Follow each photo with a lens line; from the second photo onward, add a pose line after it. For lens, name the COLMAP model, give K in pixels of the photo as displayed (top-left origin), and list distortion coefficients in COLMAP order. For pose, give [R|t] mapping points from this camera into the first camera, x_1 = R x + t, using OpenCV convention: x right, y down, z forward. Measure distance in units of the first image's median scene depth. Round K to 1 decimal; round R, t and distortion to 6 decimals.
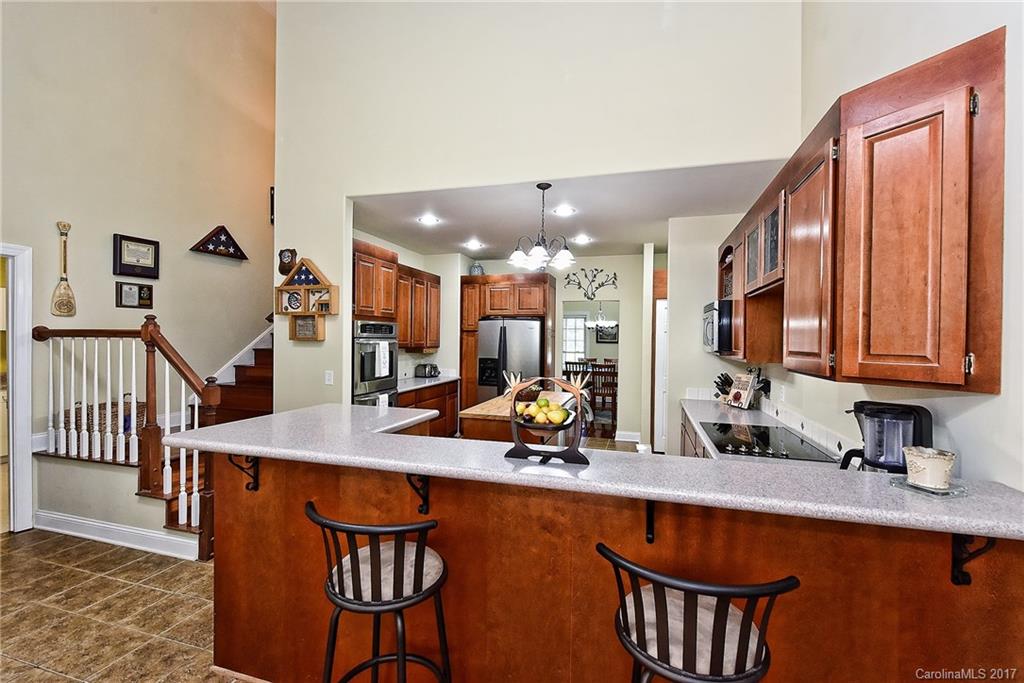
lens RADIAL K [[449.4, 0, 512.3], [0, 449.4, 339.9], [0, 0, 1]] dist [-0.004421, -0.001033]
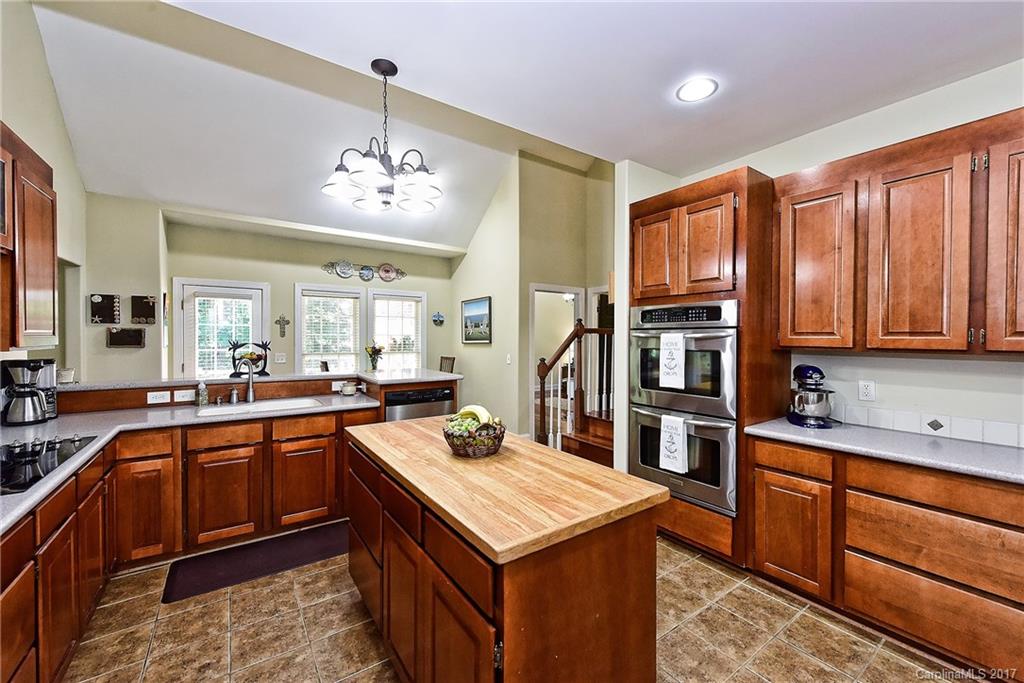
lens RADIAL K [[401.1, 0, 506.9], [0, 401.1, 343.7], [0, 0, 1]] dist [0.000883, 0.000061]
pose [[-0.634541, -0.000318, -0.772889, 0.290507], [-0.013171, 0.999859, 0.010403, 0.014092], [0.772777, 0.016781, -0.634456, 1.122680]]
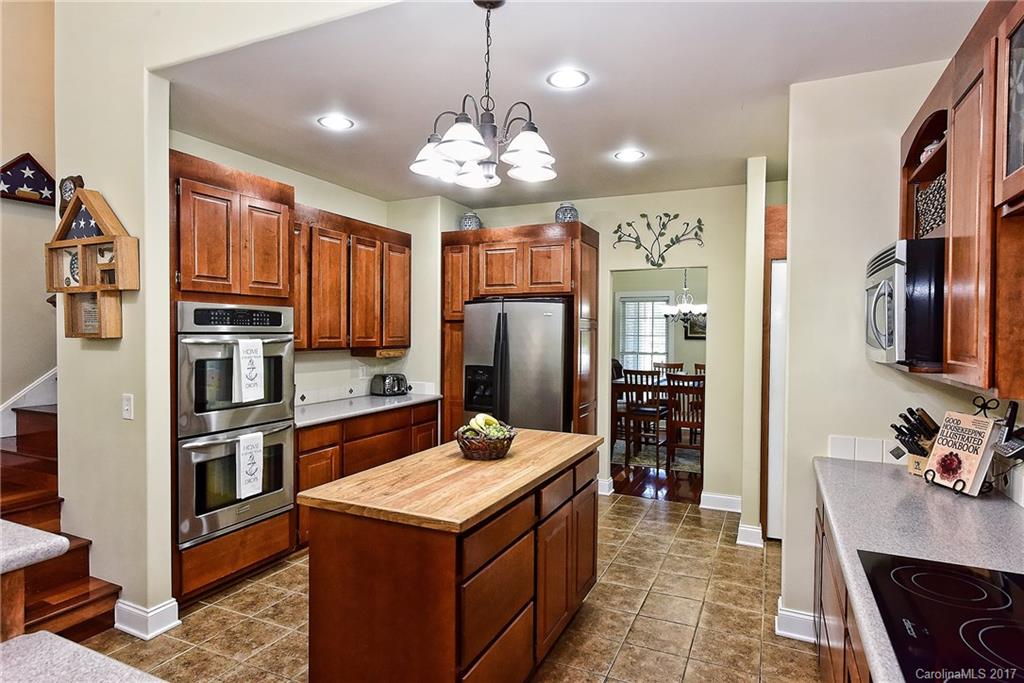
lens RADIAL K [[568.6, 0, 512.5], [0, 568.6, 340.0], [0, 0, 1]] dist [-0.000439, 0.000198]
pose [[0.989032, -0.002395, -0.147683, 0.135925], [0.003812, 0.999949, 0.009316, -0.001099], [0.147653, -0.009777, 0.988991, 0.328632]]
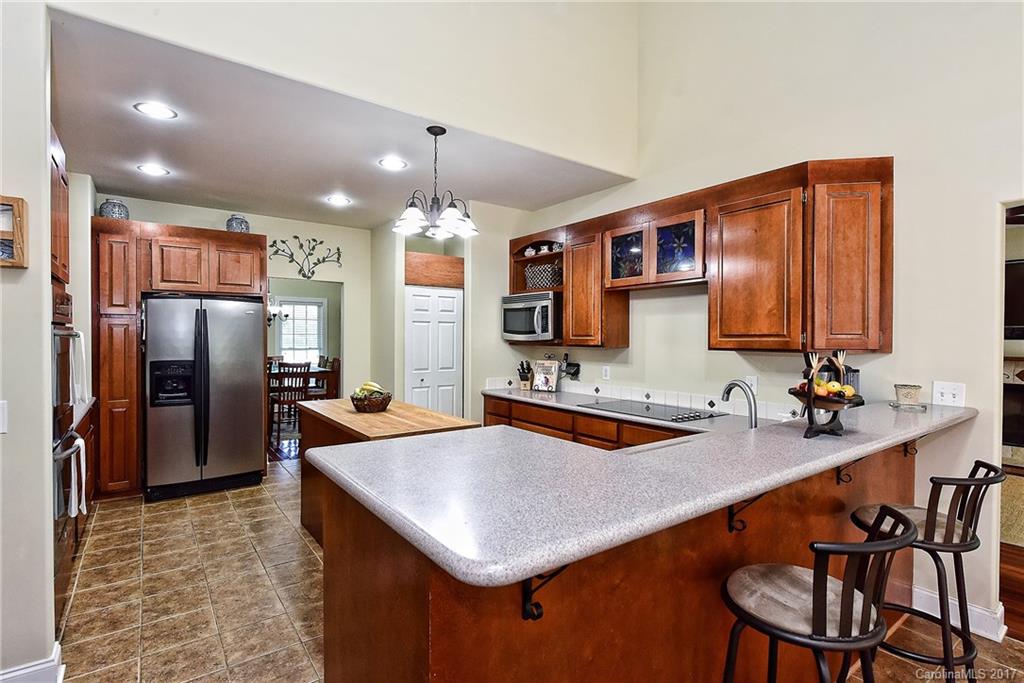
lens RADIAL K [[501.2, 0, 522.8], [0, 501.2, 340.3], [0, 0, 1]] dist [-0.000027, -0.000553]
pose [[0.591882, -0.017054, 0.805844, -0.419726], [0.006394, 0.999844, 0.016463, 0.006485], [-0.805999, -0.004591, 0.591898, 0.275856]]
